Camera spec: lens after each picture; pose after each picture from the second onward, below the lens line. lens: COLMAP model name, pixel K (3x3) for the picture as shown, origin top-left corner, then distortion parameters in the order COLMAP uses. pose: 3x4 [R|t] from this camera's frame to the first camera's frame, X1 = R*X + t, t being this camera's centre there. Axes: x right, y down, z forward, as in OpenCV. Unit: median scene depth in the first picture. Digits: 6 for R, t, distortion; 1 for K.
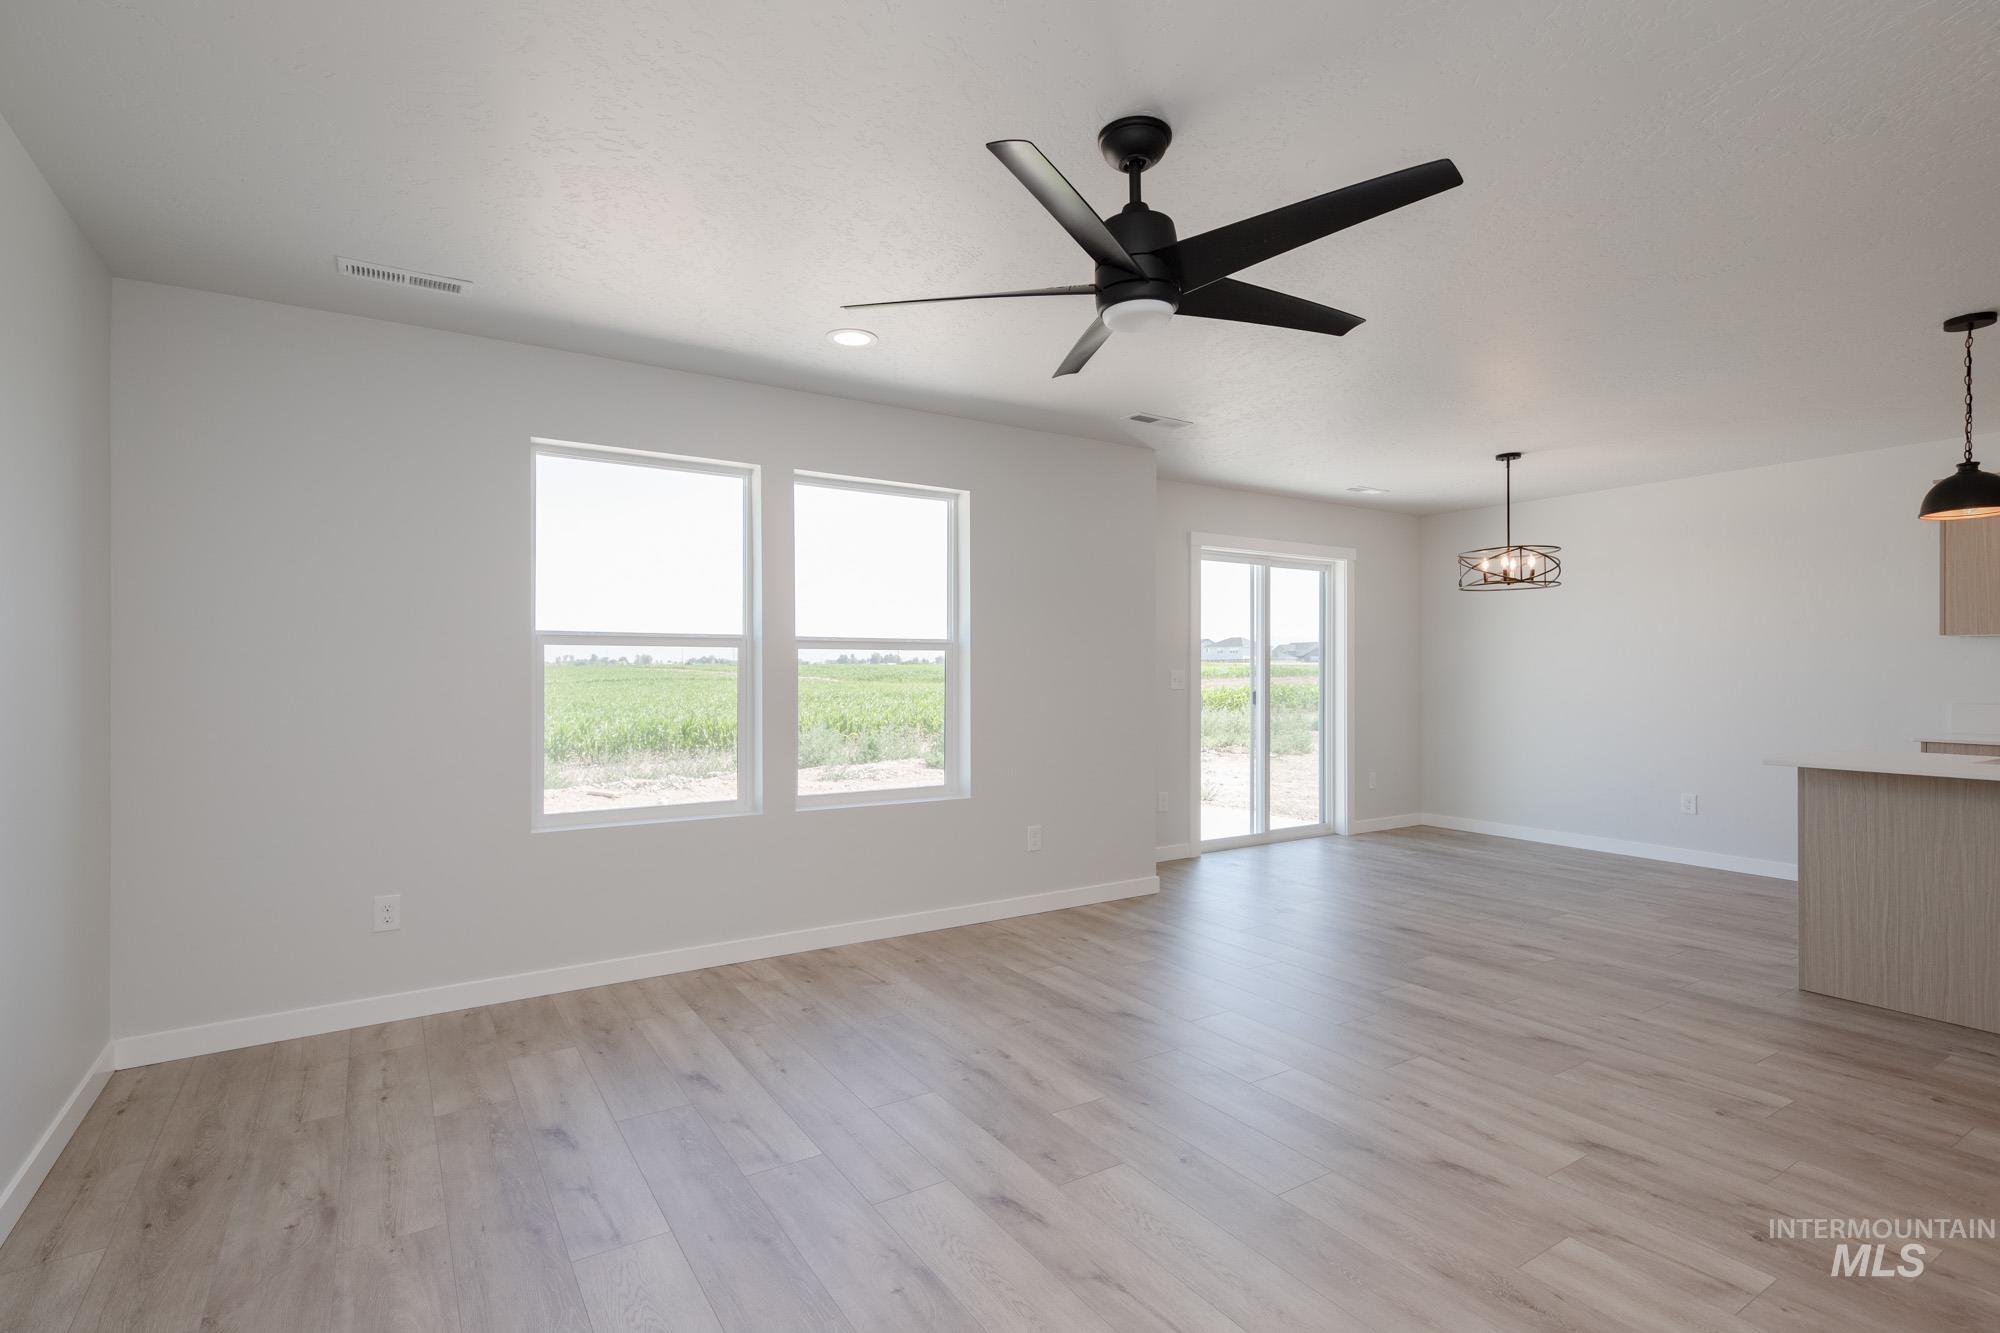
lens RADIAL K [[962.0, 0, 995.6], [0, 962.0, 670.2], [0, 0, 1]] dist [0.019952, -0.009567]
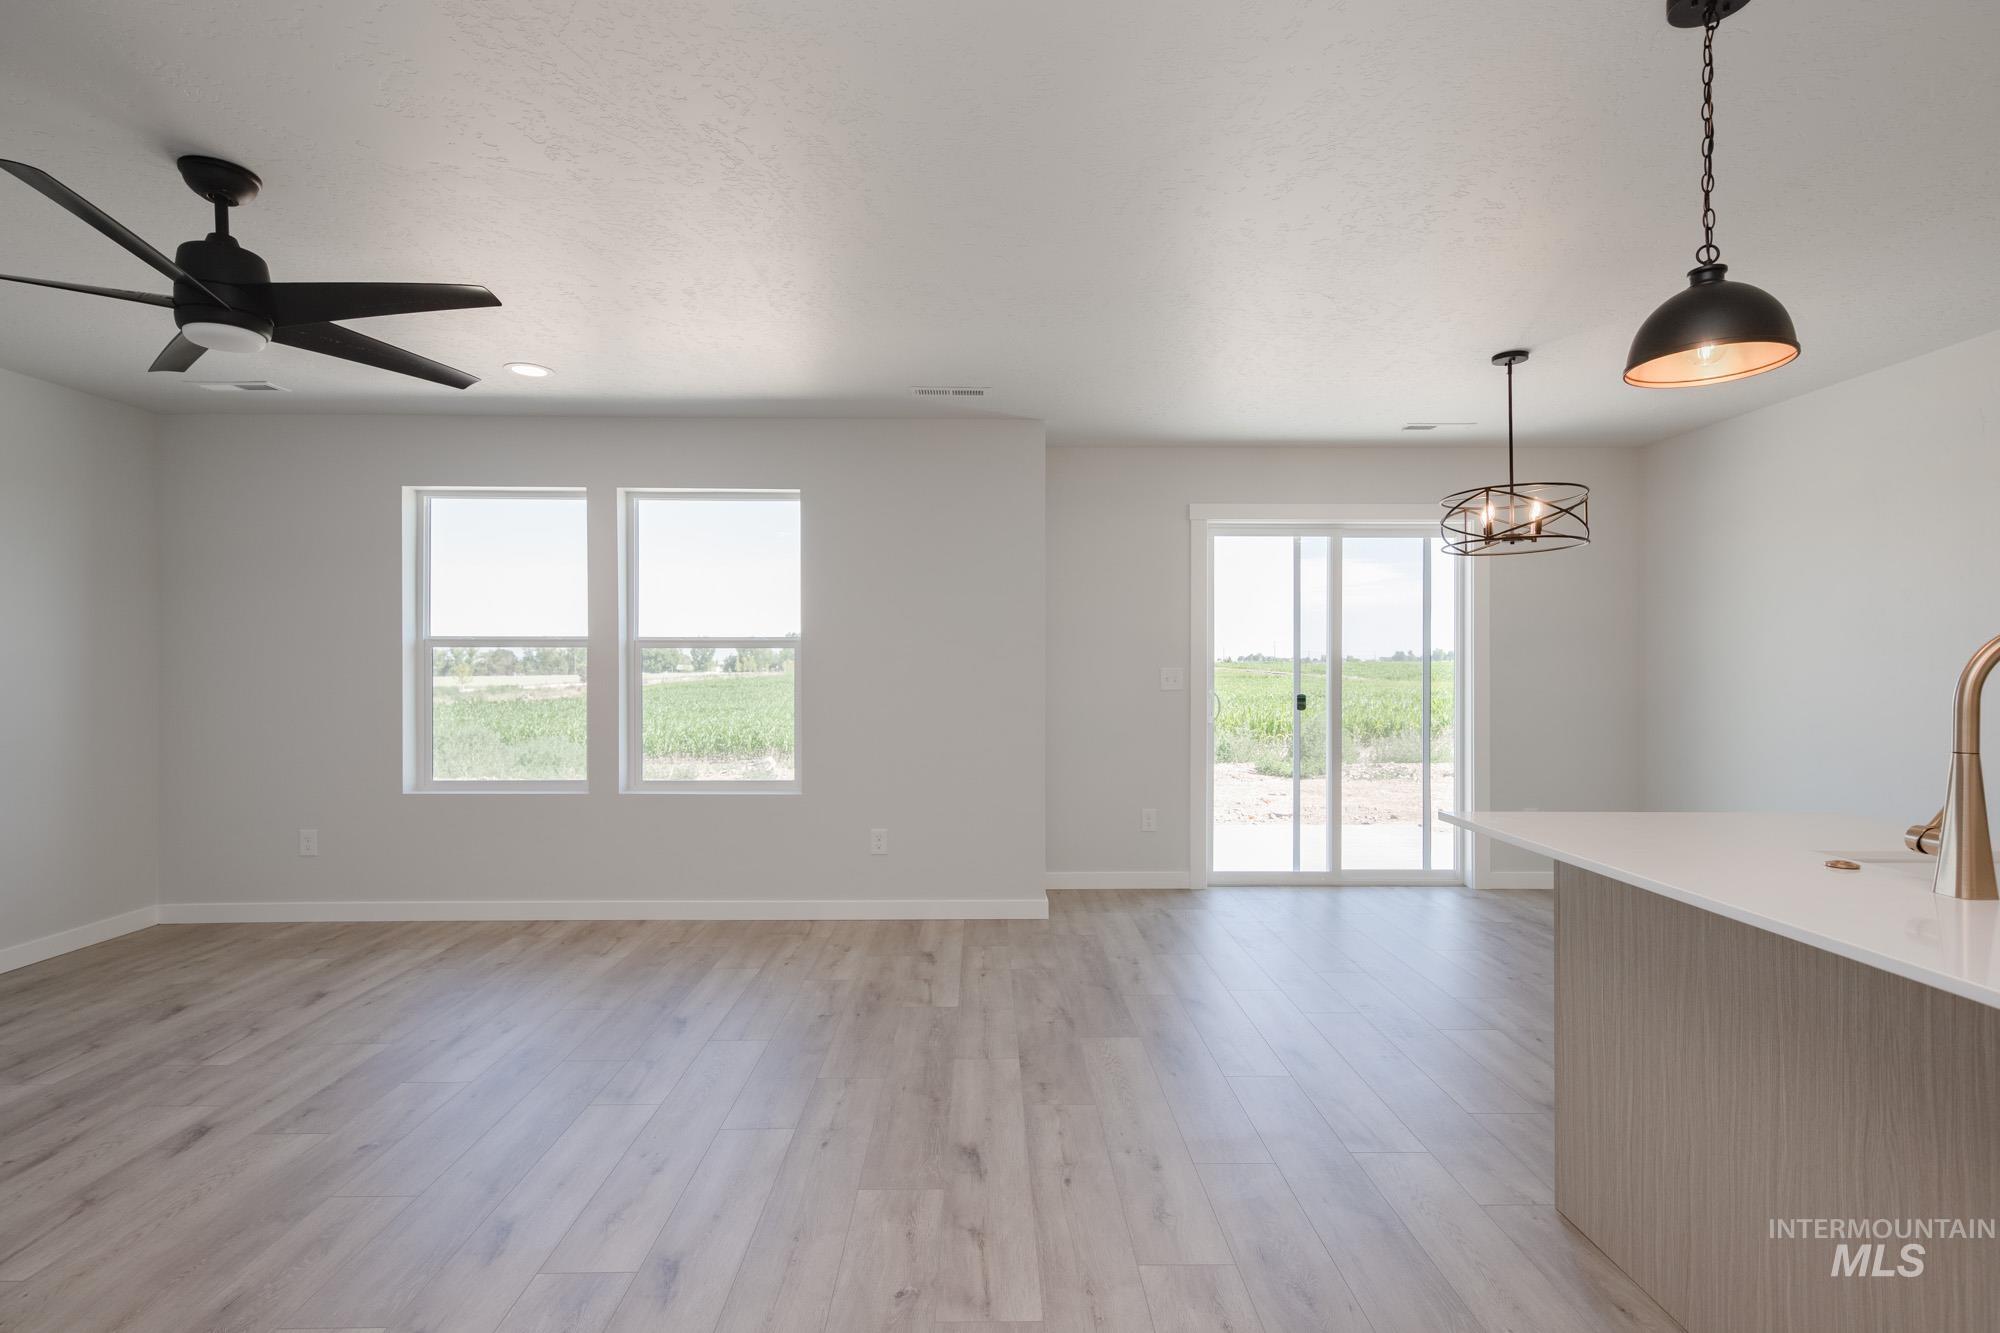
lens RADIAL K [[960.6, 0, 998.1], [0, 960.6, 673.4], [0, 0, 1]] dist [0.002686, -0.000319]
pose [[0.847915, 0.002069, -0.530129, 0.875863], [0.000890, 0.999985, 0.005327, 0.001191], [0.530132, -0.004989, 0.847900, 0.333293]]
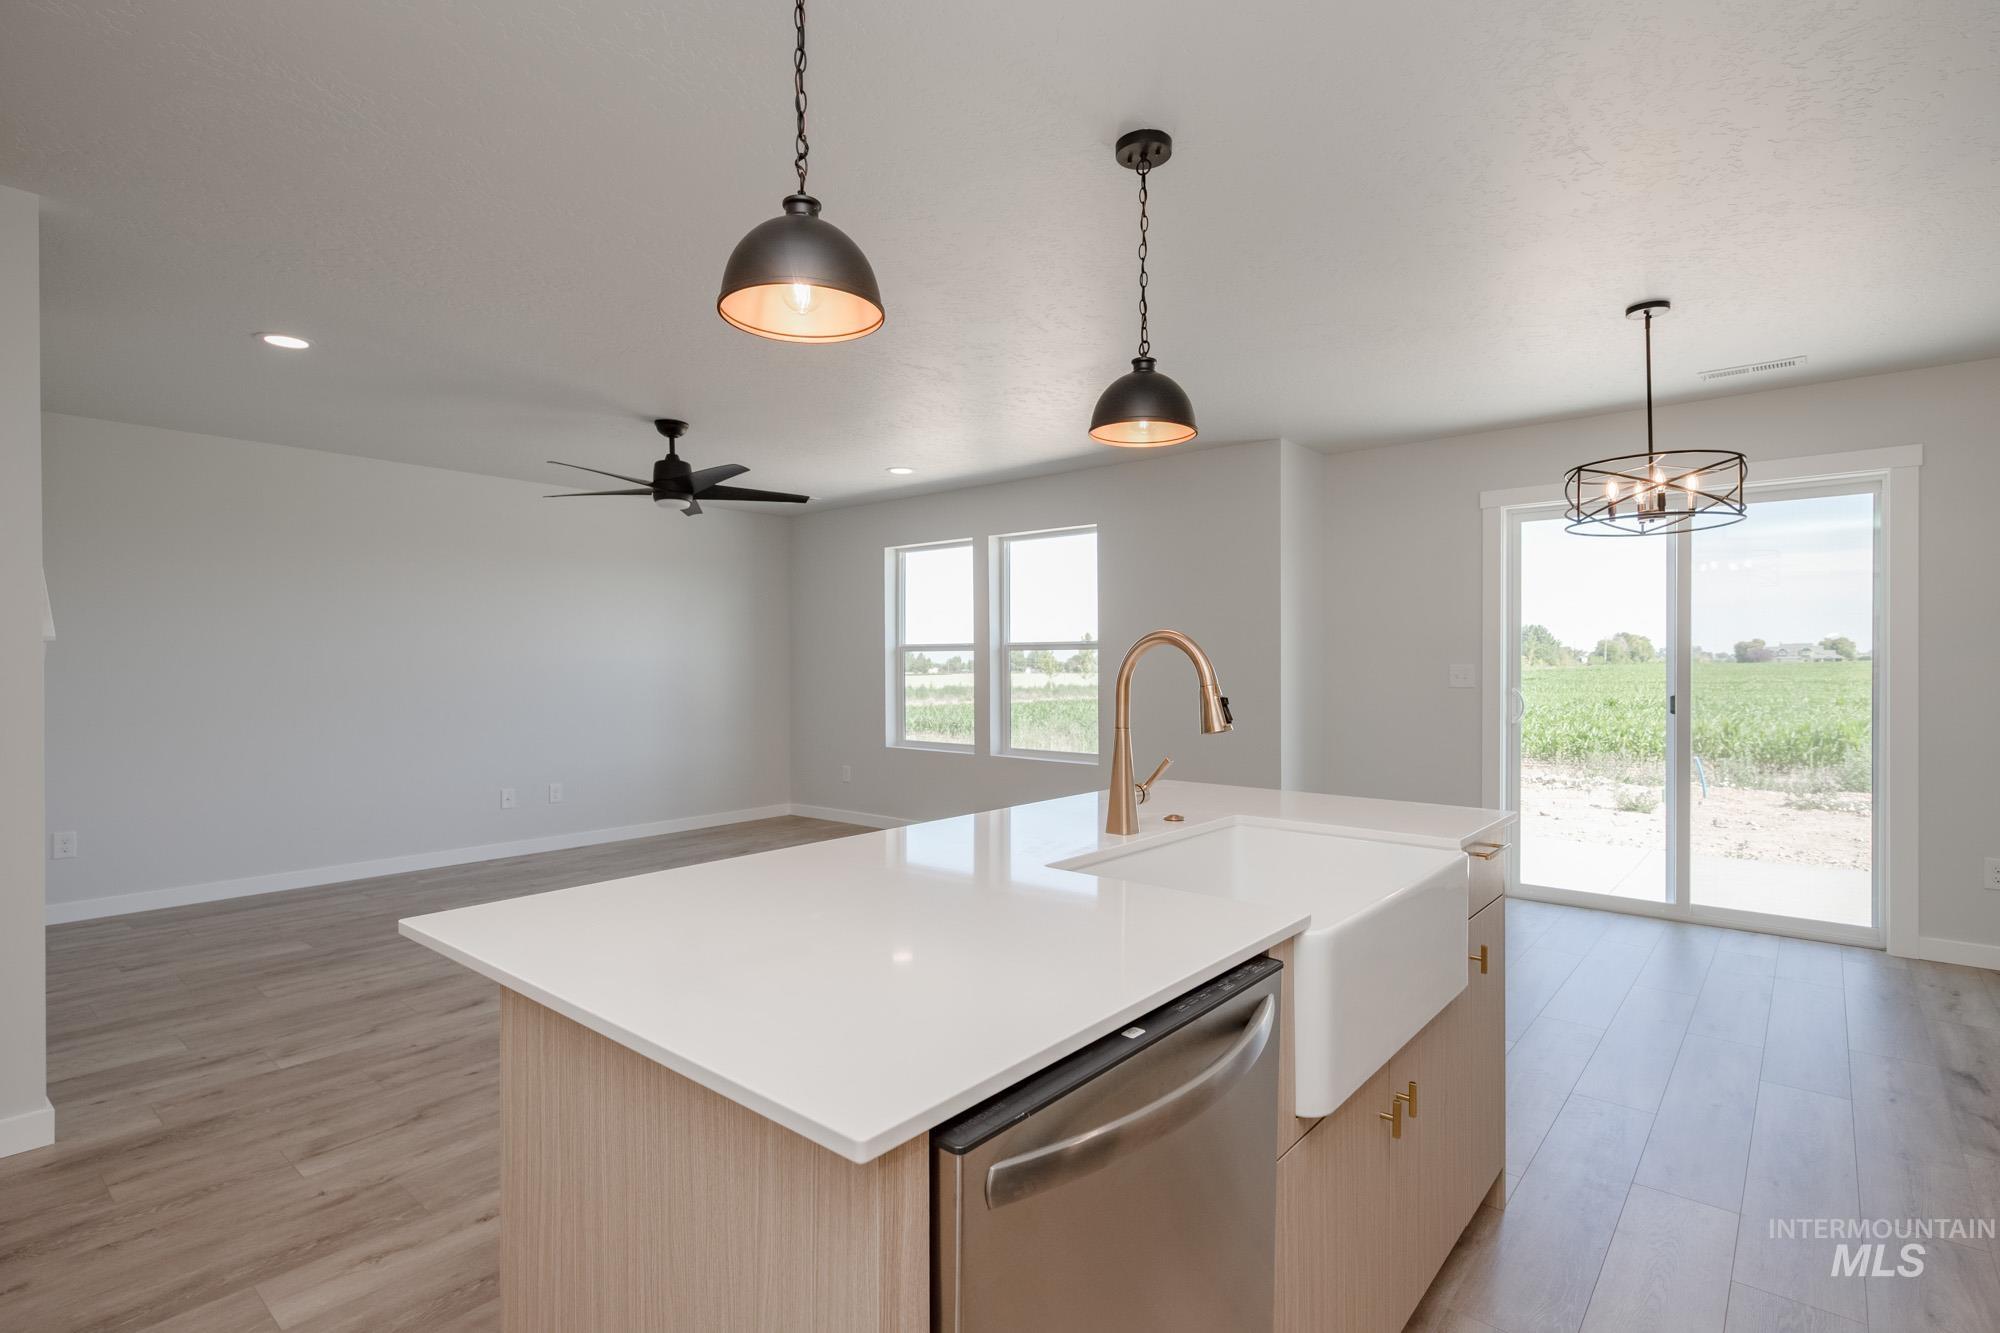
lens RADIAL K [[962.0, 0, 995.6], [0, 962.0, 670.2], [0, 0, 1]] dist [0.019952, -0.009567]
pose [[0.286961, 0.003009, -0.957938, 1.487253], [0.001722, 0.999992, 0.003656, 0.002935], [0.957941, -0.002699, 0.286954, 0.648393]]
